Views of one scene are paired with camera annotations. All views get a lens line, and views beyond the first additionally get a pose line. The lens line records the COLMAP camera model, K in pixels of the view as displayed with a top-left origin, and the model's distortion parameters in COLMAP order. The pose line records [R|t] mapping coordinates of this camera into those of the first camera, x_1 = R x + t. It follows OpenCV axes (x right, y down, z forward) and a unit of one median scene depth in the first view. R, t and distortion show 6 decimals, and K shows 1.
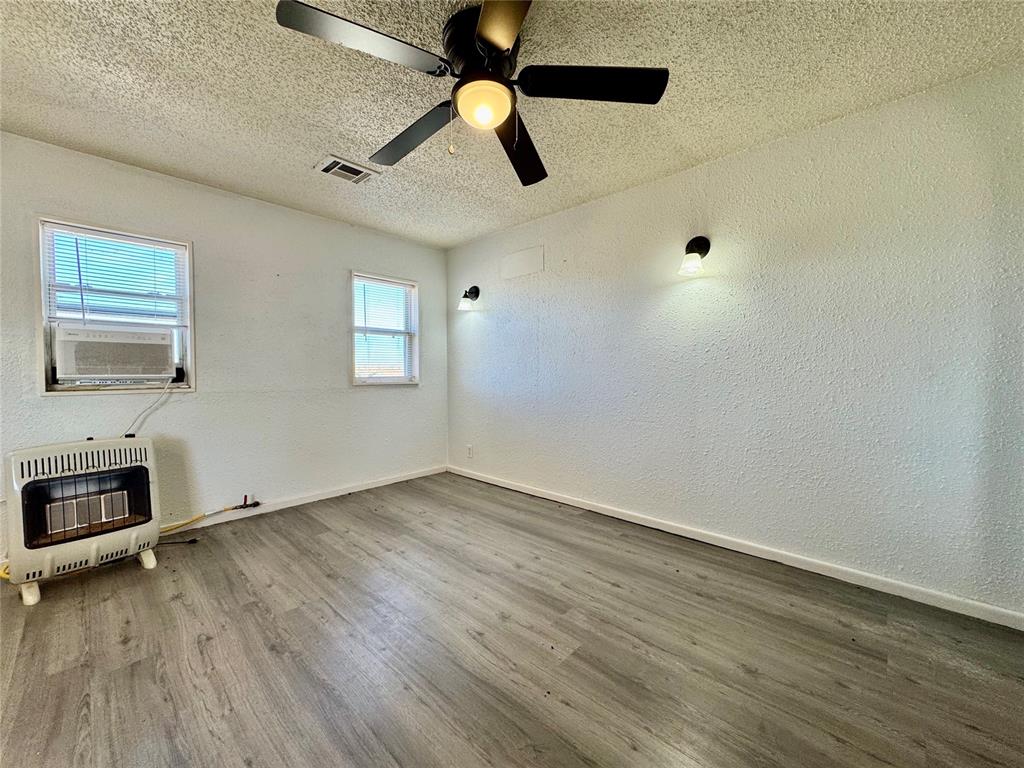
lens RADIAL K [[405.6, 0, 512.0], [0, 405.6, 384.0], [0, 0, 1]] dist [-0.003375, 0.000079]
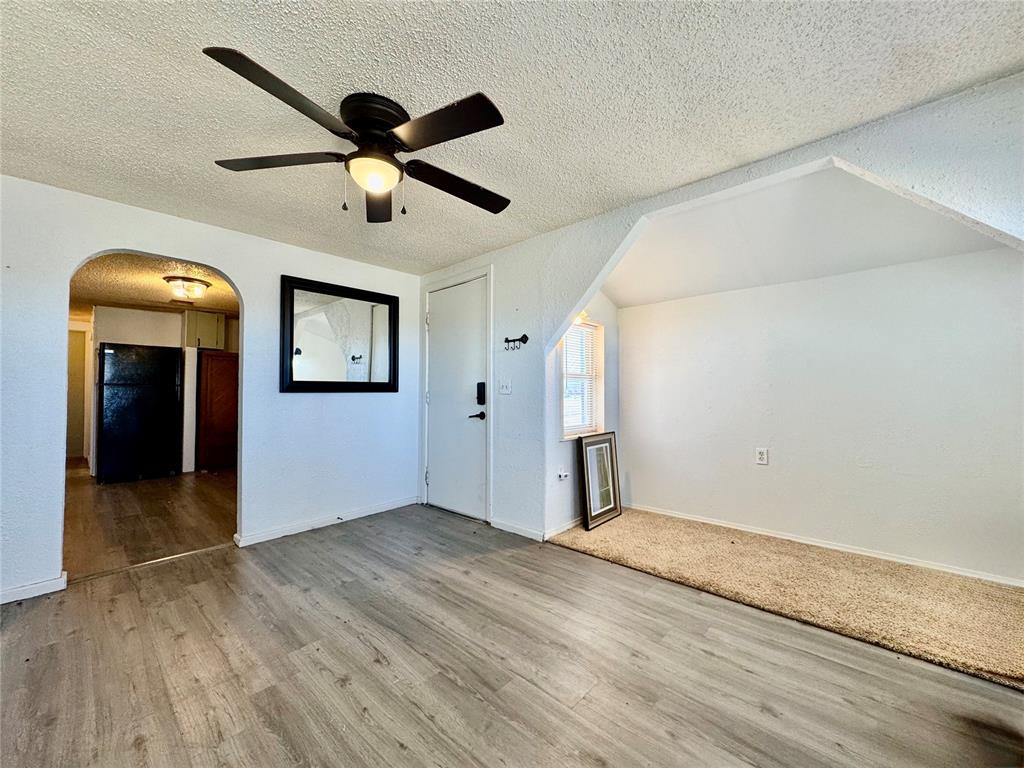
lens RADIAL K [[405.6, 0, 512.0], [0, 405.6, 384.0], [0, 0, 1]] dist [-0.003375, 0.000079]
pose [[-0.999936, 0.005595, -0.009805, -0.294785], [0.005493, 0.999932, 0.010319, -0.067970], [0.009862, 0.010264, -0.999899, 1.442185]]
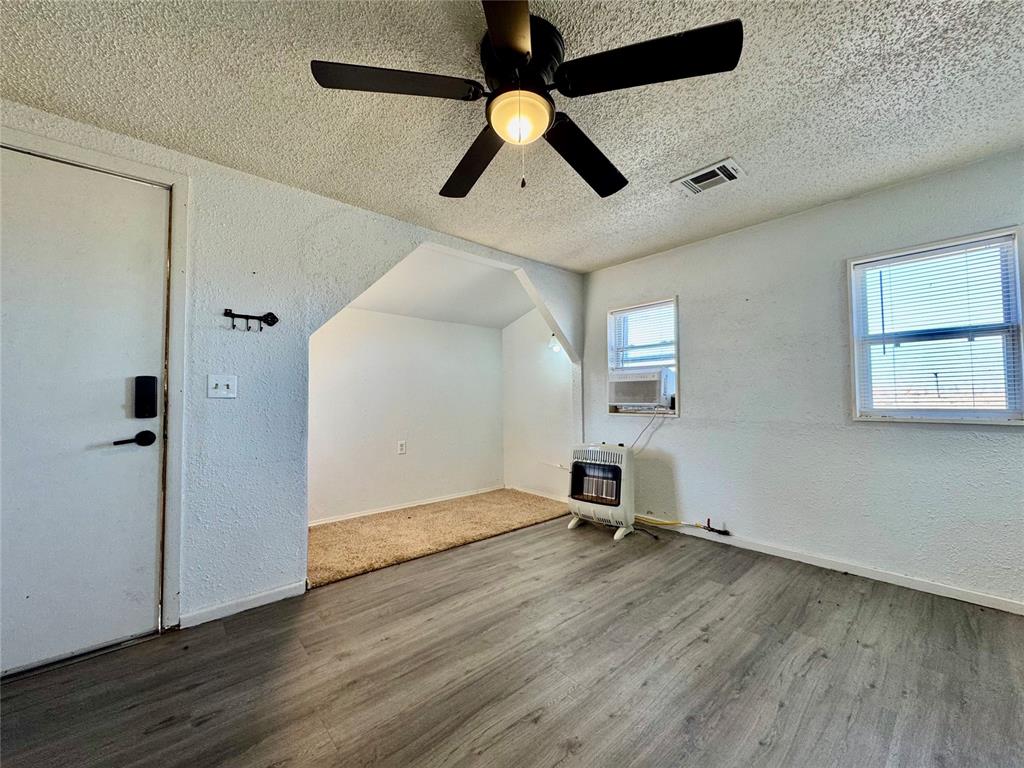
lens RADIAL K [[405.6, 0, 512.0], [0, 405.6, 384.0], [0, 0, 1]] dist [-0.003375, 0.000079]
pose [[-0.089934, -0.034712, -0.995343, 0.557766], [-0.024452, 0.999168, -0.032636, -0.034821], [0.995647, 0.021403, -0.090708, 0.721205]]
